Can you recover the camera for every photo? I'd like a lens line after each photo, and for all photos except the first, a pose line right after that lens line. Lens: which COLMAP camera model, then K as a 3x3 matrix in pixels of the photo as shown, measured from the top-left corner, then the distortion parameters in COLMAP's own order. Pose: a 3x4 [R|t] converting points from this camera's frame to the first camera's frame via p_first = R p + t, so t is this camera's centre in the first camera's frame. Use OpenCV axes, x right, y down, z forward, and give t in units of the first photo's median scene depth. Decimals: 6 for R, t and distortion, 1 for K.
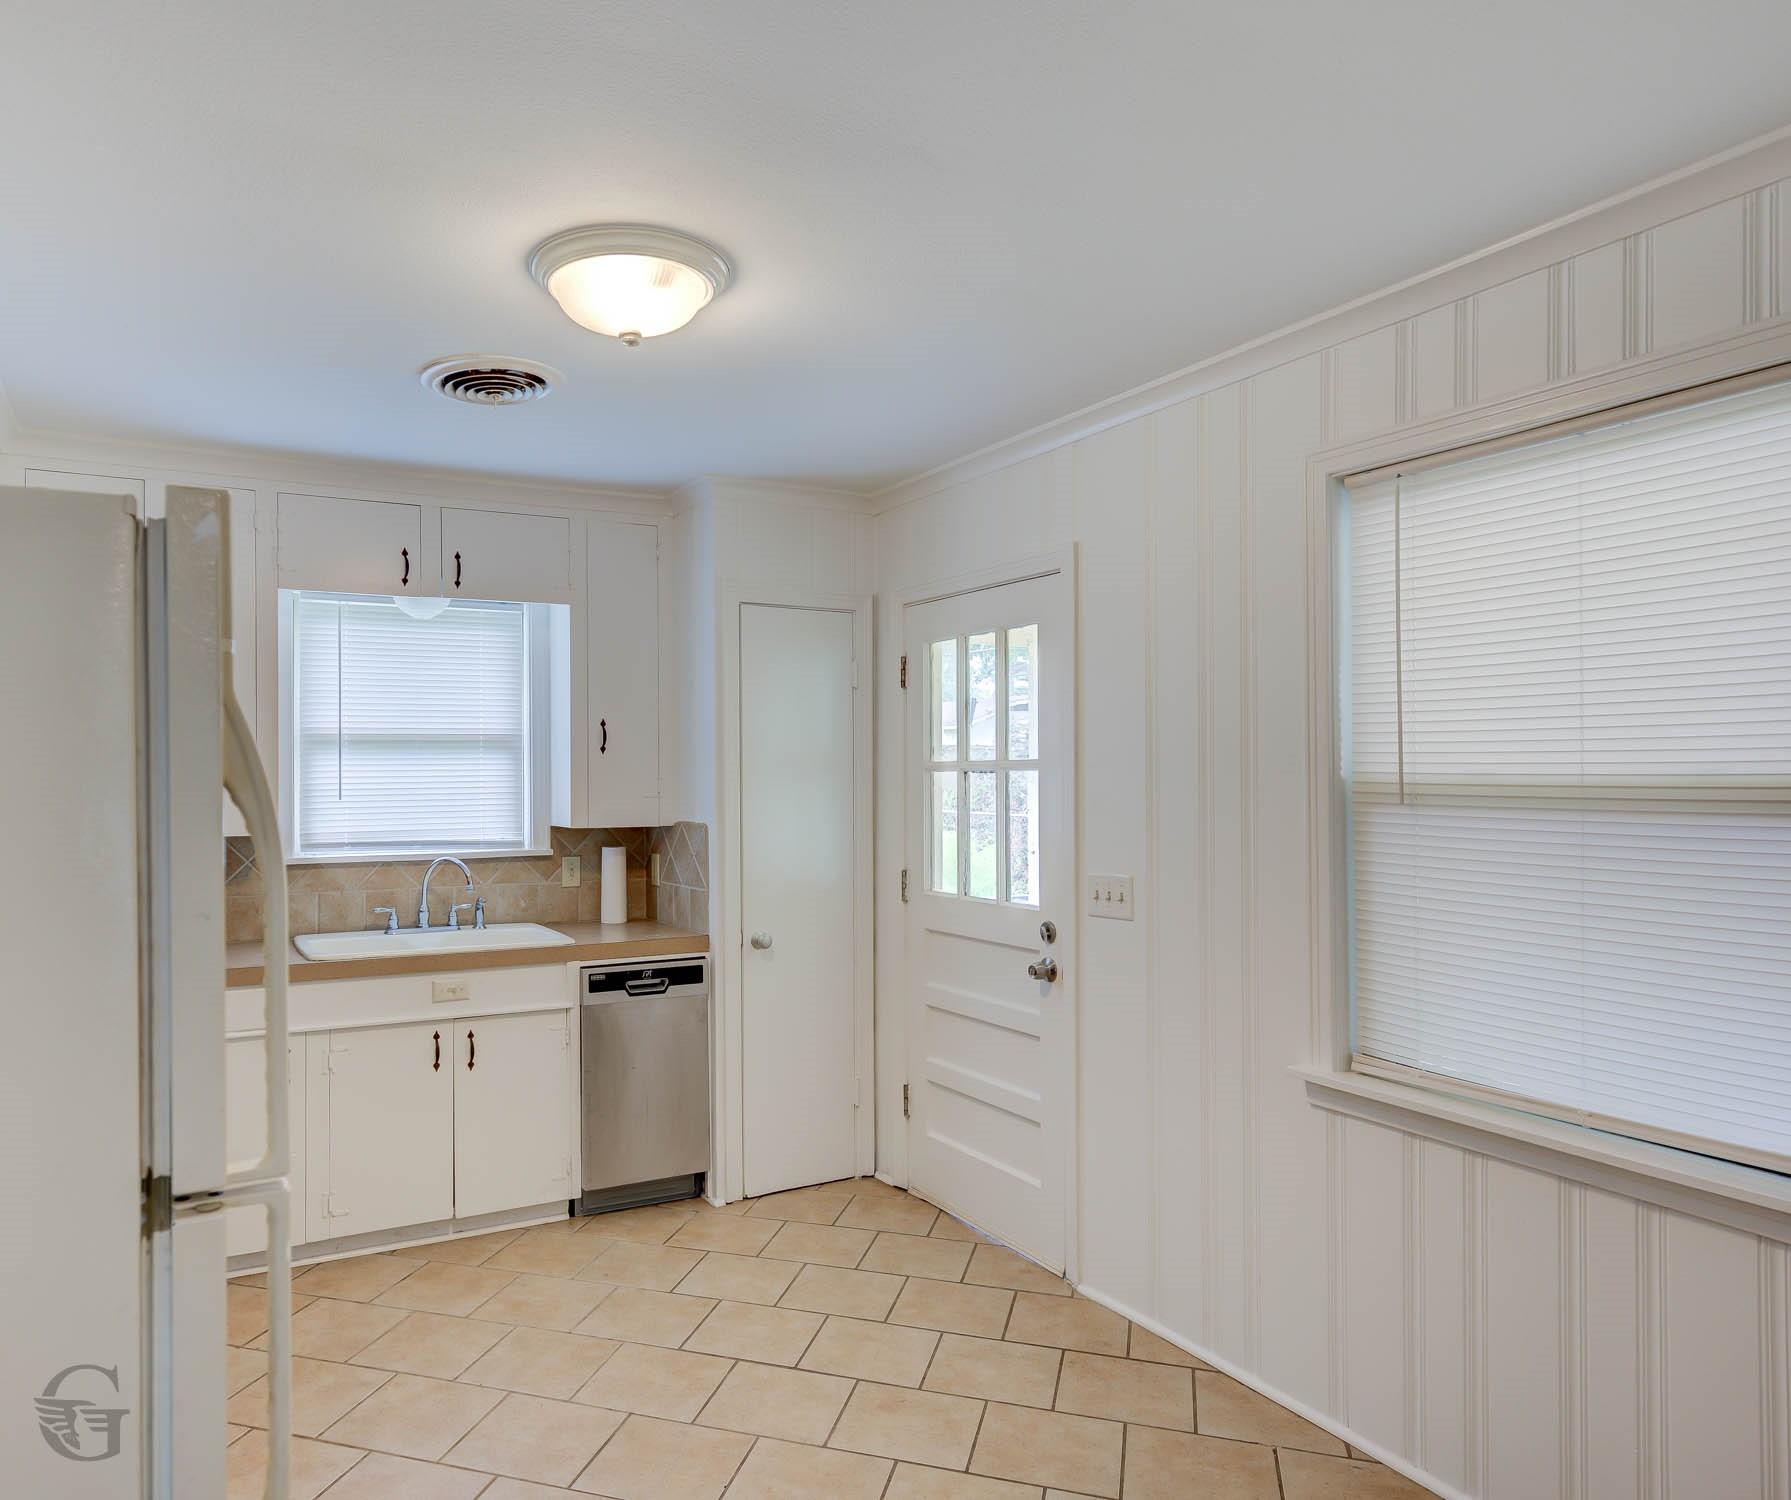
lens RADIAL K [[1162.8, 0, 895.5], [0, 1162.8, 750.0], [0, 0, 1]] dist [0.002914, 0.000938]
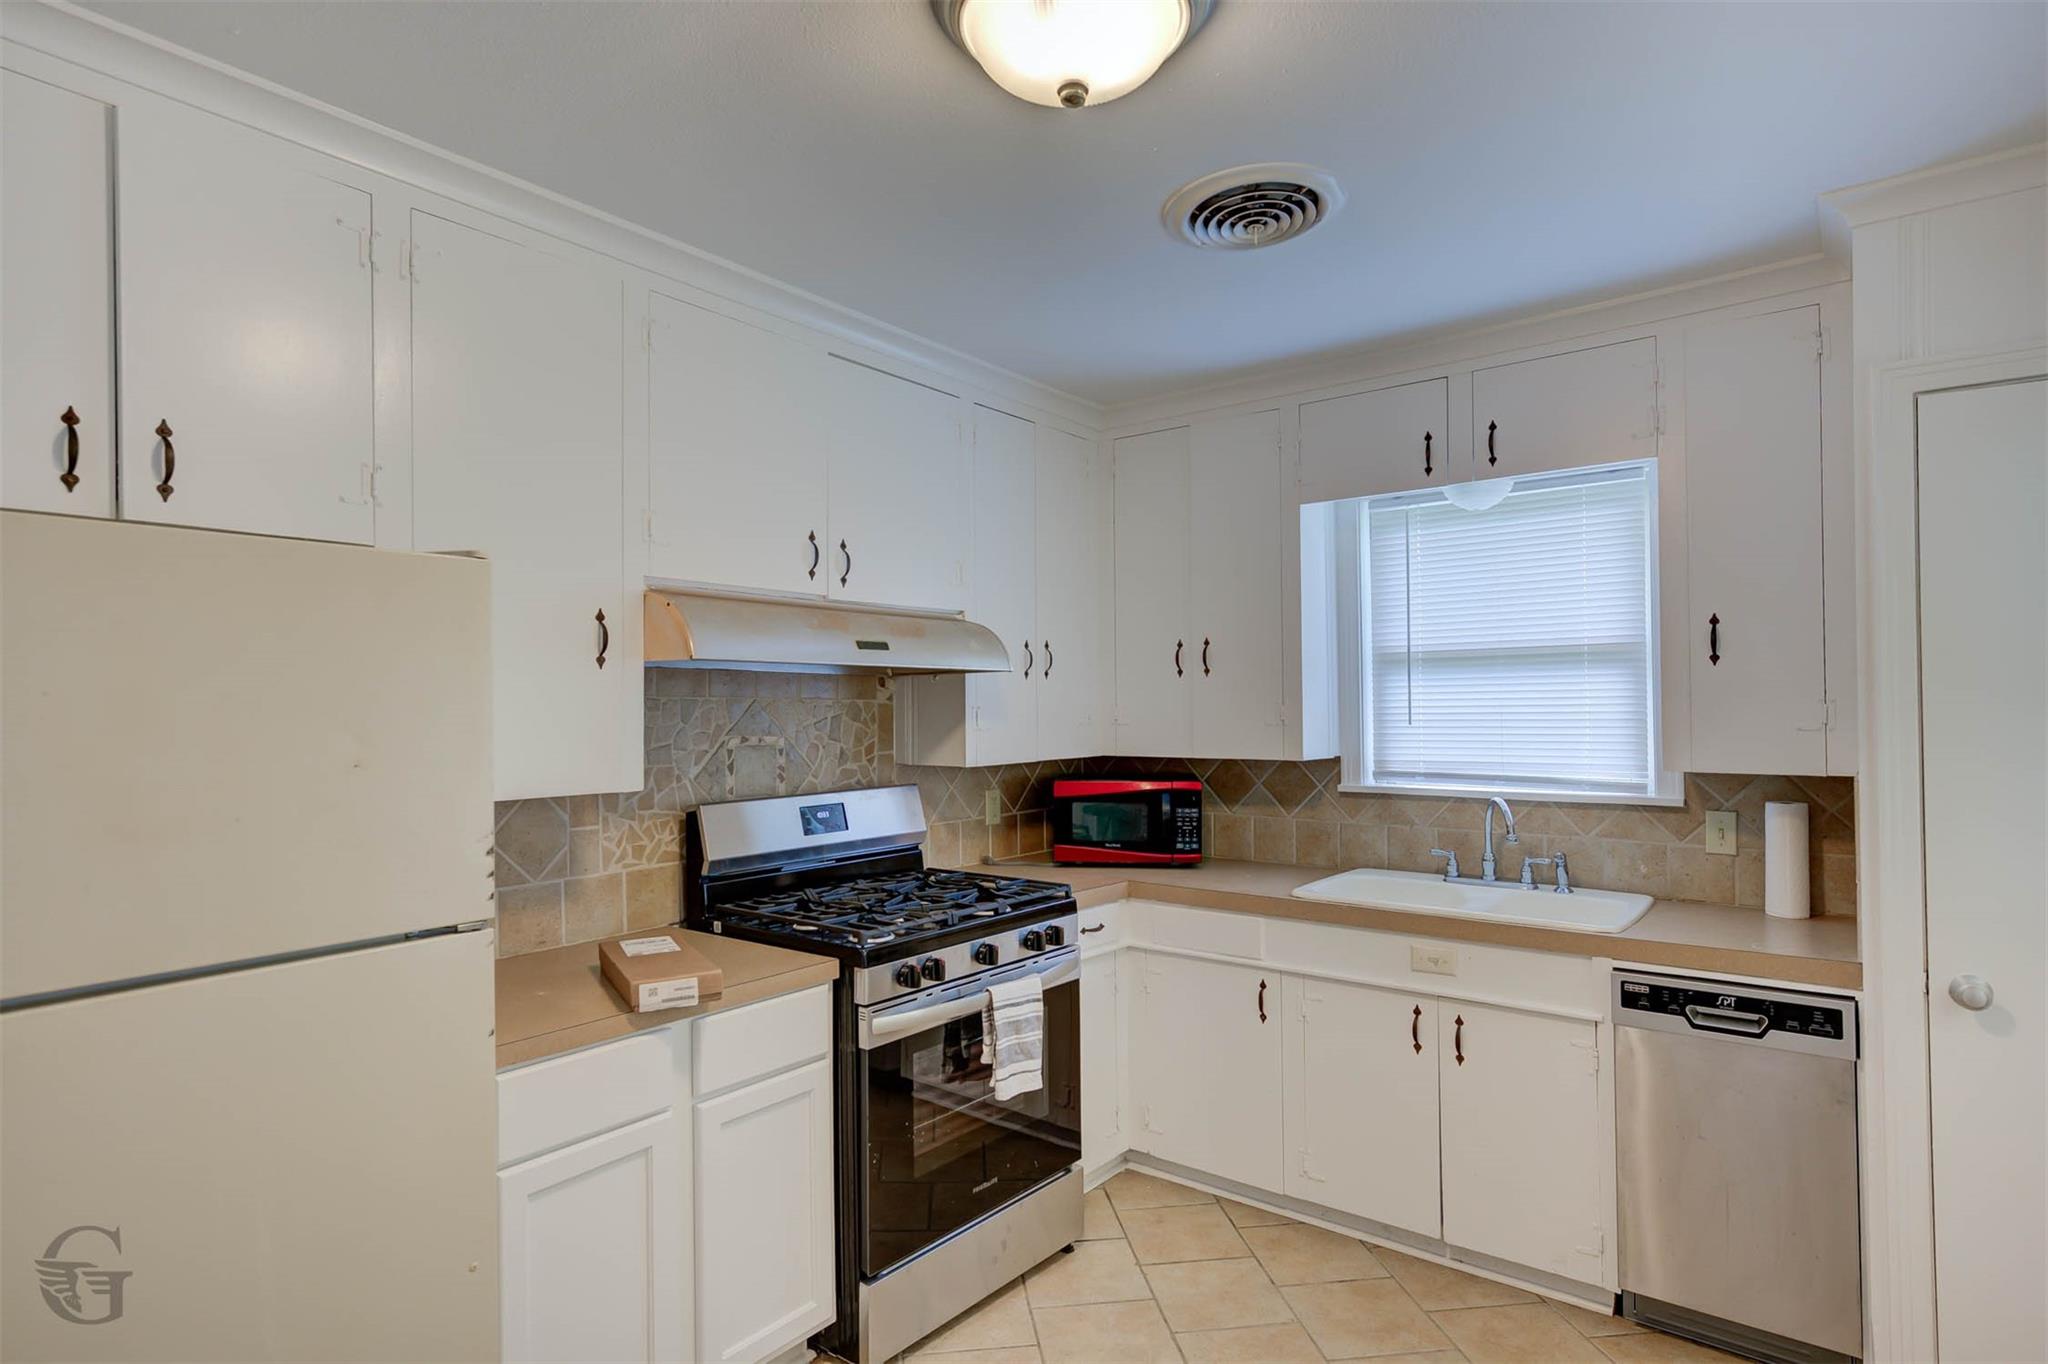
lens RADIAL K [[1098.6, 0, 1024.0], [0, 1098.6, 682.0], [0, 0, 1]] dist [-0.022250, 0.000210]
pose [[0.362776, -0.019574, -0.931671, 0.206369], [0.020913, 0.999699, -0.012860, 0.014108], [0.931642, -0.014819, 0.363076, 0.408737]]
